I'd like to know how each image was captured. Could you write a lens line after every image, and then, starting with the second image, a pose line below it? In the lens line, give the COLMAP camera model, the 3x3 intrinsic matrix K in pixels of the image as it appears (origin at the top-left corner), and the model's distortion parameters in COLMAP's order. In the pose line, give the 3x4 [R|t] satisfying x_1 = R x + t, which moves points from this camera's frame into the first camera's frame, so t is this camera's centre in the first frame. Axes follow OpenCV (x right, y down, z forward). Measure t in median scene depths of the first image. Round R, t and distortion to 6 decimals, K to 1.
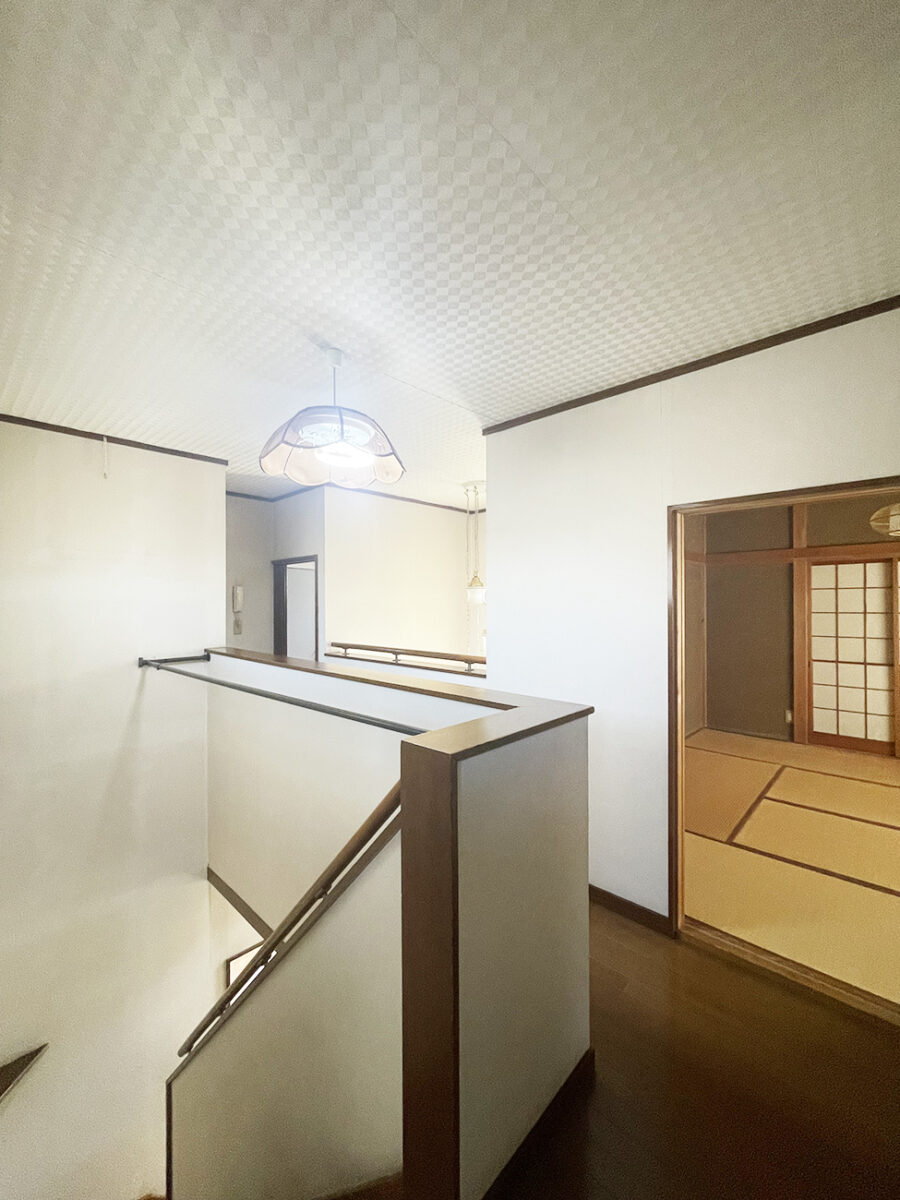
lens RADIAL K [[482.1, 0, 452.0], [0, 482.1, 599.8], [0, 0, 1]] dist [-0.001618, -0.000346]
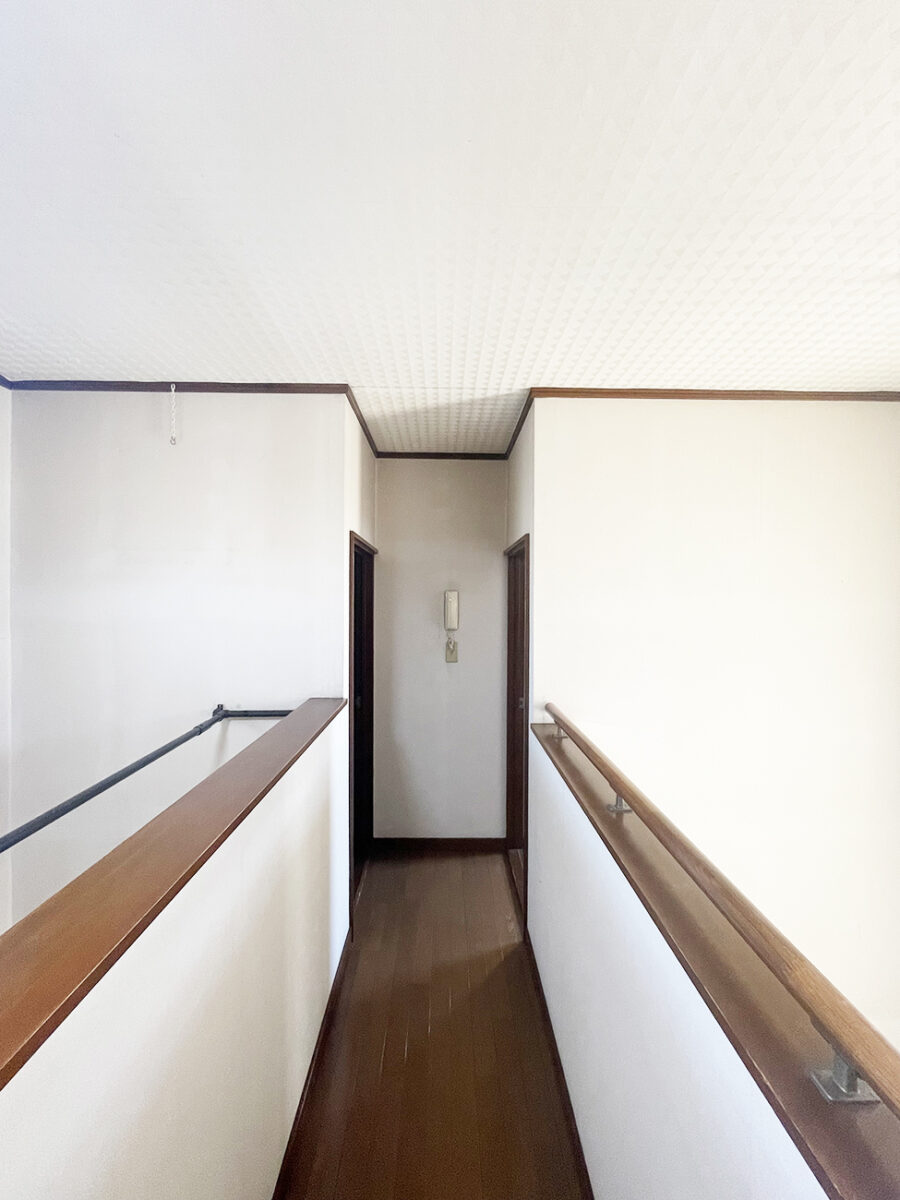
lens RADIAL K [[482.1, 0, 449.6], [0, 482.1, 602.7], [0, 0, 1]] dist [-0.001618, -0.000346]
pose [[0.703807, 0.019547, -0.710122, 0.055057], [-0.005155, 0.999736, 0.022409, -0.039921], [0.710372, -0.012111, 0.703722, 0.743891]]
